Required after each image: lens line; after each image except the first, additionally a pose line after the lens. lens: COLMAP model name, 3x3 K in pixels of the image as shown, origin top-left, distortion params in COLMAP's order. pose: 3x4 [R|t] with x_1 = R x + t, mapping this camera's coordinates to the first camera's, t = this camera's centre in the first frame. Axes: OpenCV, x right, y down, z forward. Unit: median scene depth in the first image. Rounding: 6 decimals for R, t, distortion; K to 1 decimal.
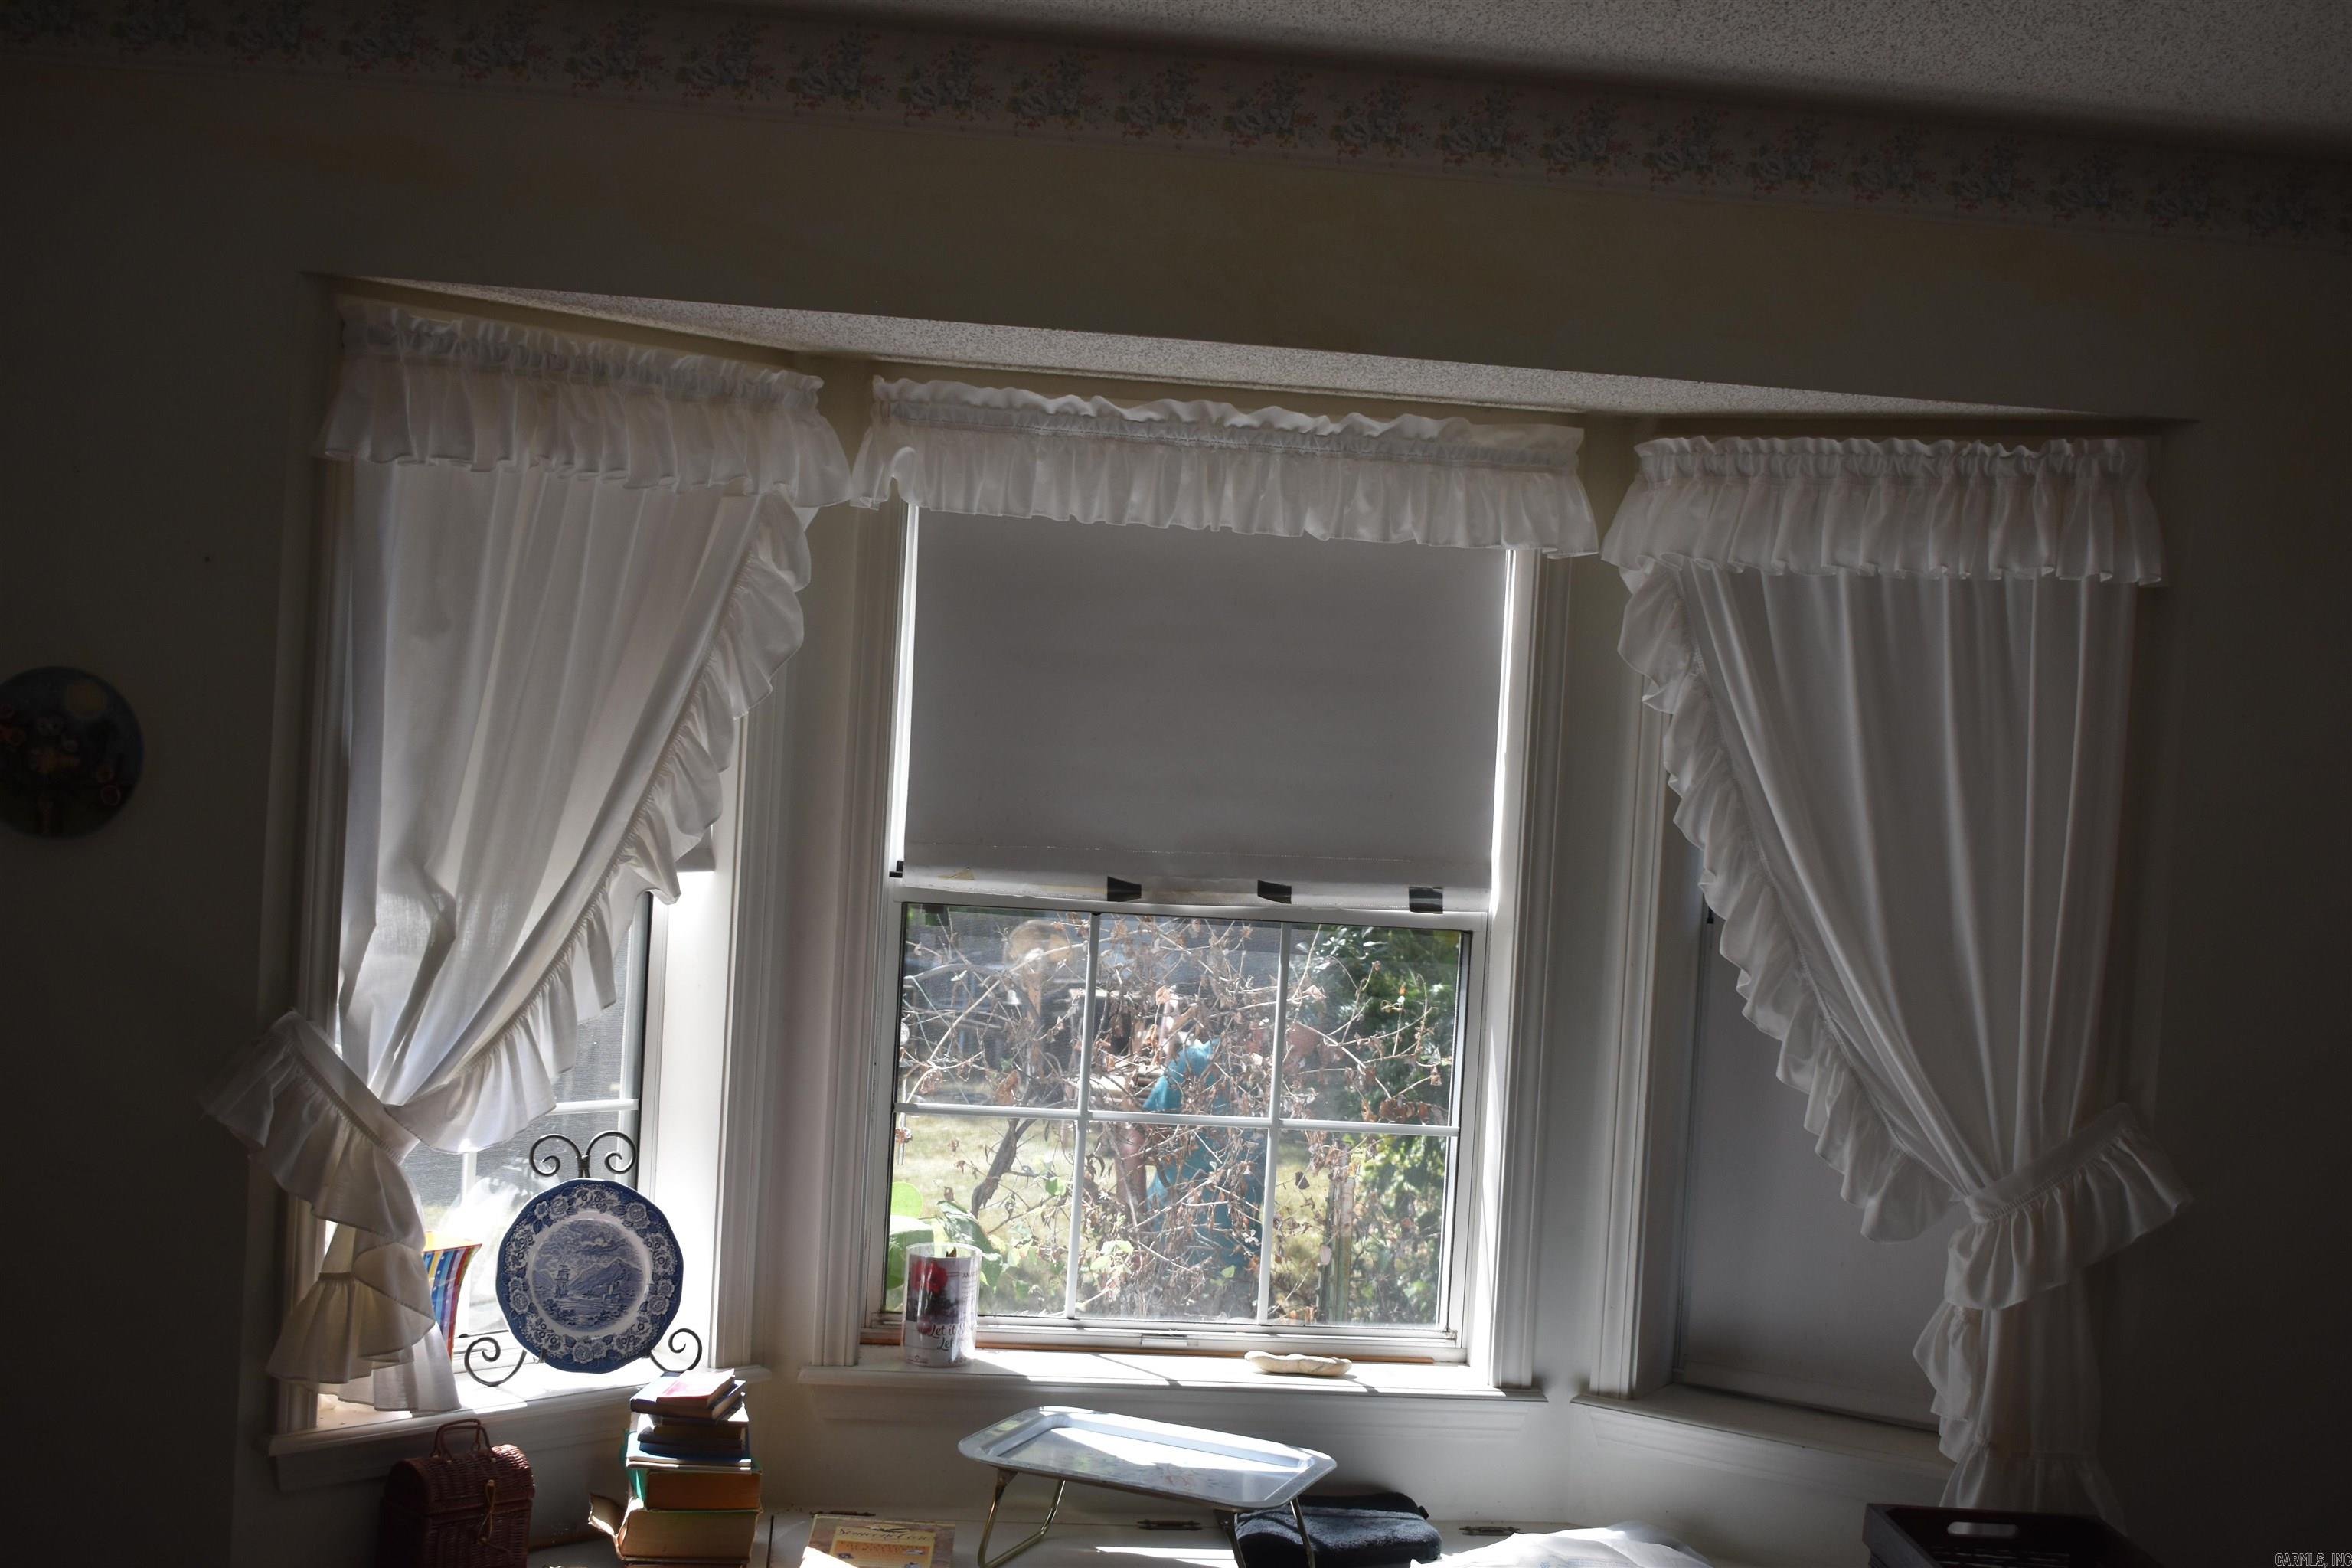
lens RADIAL K [[2799.2, 0, 1175.2], [0, 2799.2, 784.7], [0, 0, 1]] dist [-0.058385, 0.000000]
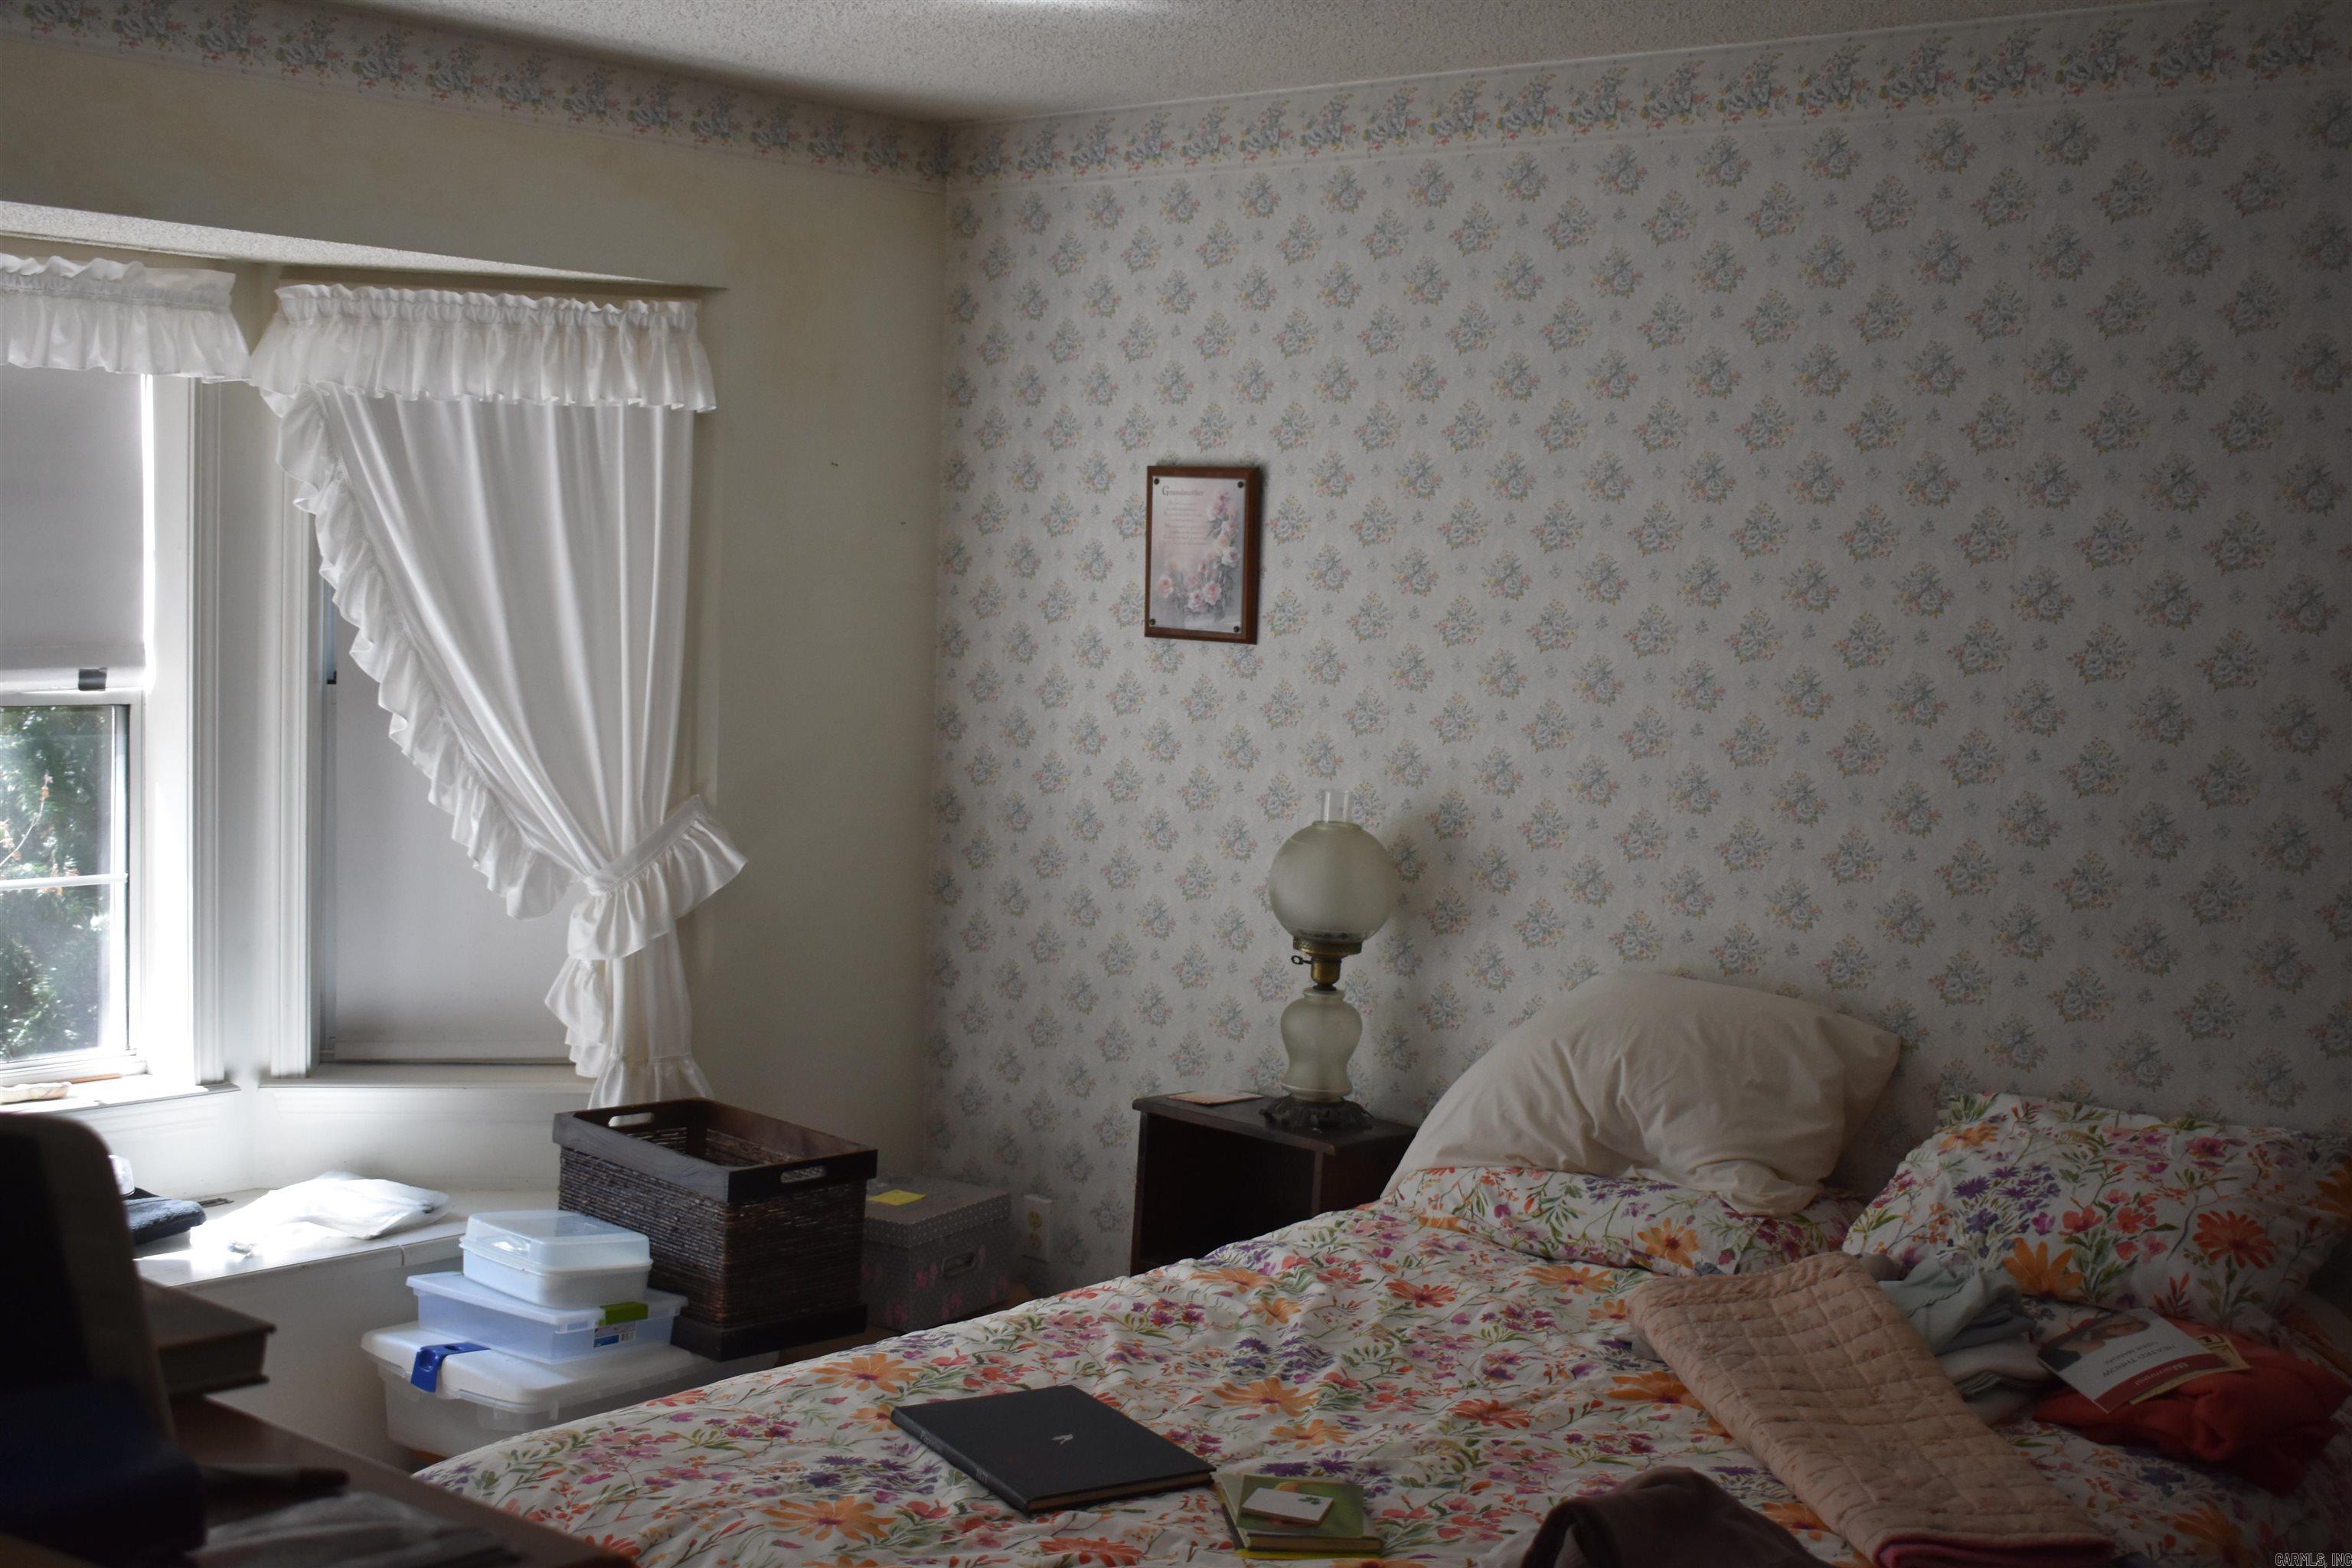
lens RADIAL K [[2799.2, 0, 1176.5], [0, 2799.2, 784.2], [0, 0, 1]] dist [-0.058385, 0.000000]
pose [[0.733241, -0.088020, 0.674247, -0.388233], [0.025540, 0.994452, 0.102046, -0.022950], [-0.679489, -0.057604, 0.731421, -0.150228]]
